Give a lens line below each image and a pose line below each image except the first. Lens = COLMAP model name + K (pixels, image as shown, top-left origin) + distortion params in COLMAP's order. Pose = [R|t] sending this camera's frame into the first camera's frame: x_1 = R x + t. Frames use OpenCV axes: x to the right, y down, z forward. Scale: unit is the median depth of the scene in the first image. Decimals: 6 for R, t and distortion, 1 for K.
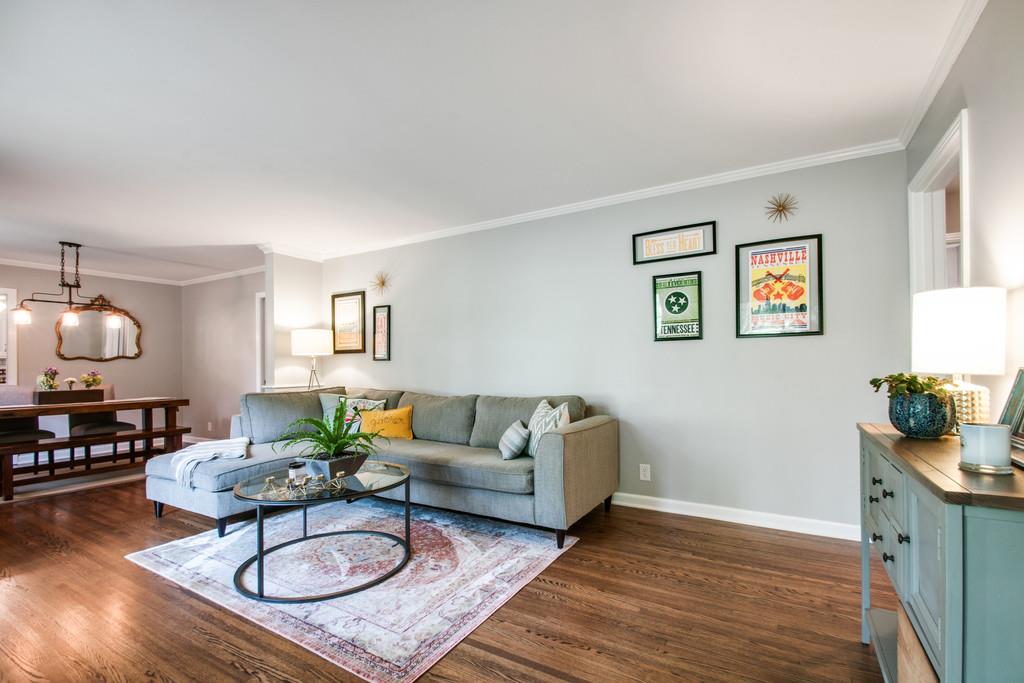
lens RADIAL K [[461.9, 0, 518.5], [0, 461.9, 365.6], [0, 0, 1]] dist [-0.000607, -0.000172]
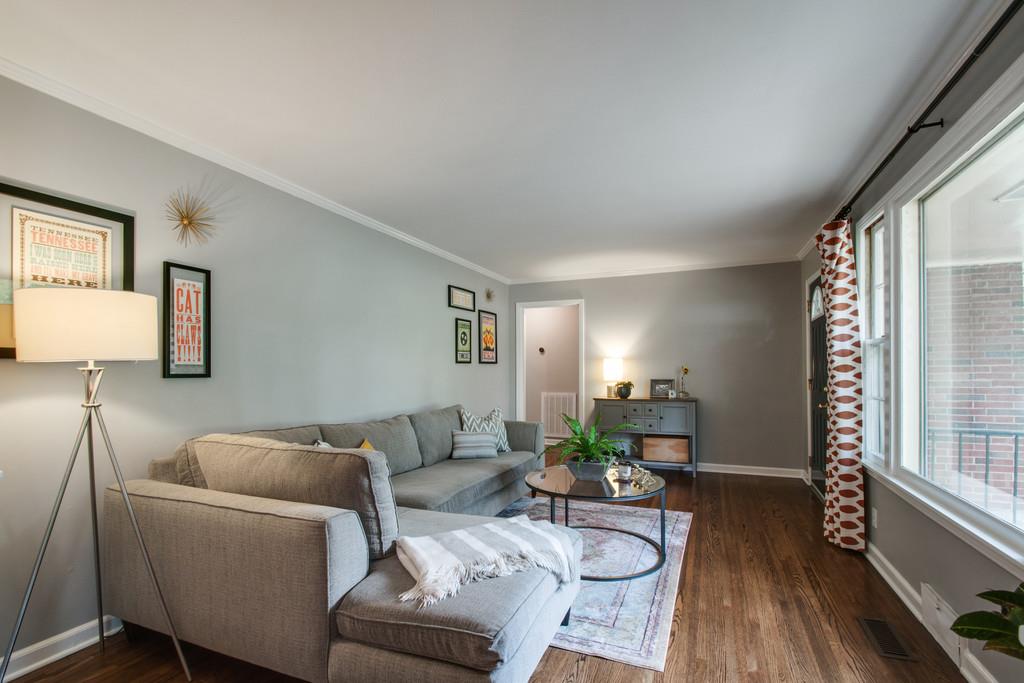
lens RADIAL K [[461.9, 0, 518.5], [0, 461.9, 365.6], [0, 0, 1]] dist [-0.000607, -0.000172]
pose [[-0.120448, 0.017822, 0.992560, -1.162056], [0.001486, 0.999841, -0.017772, -0.019453], [-0.992719, -0.000666, -0.120455, 0.987768]]
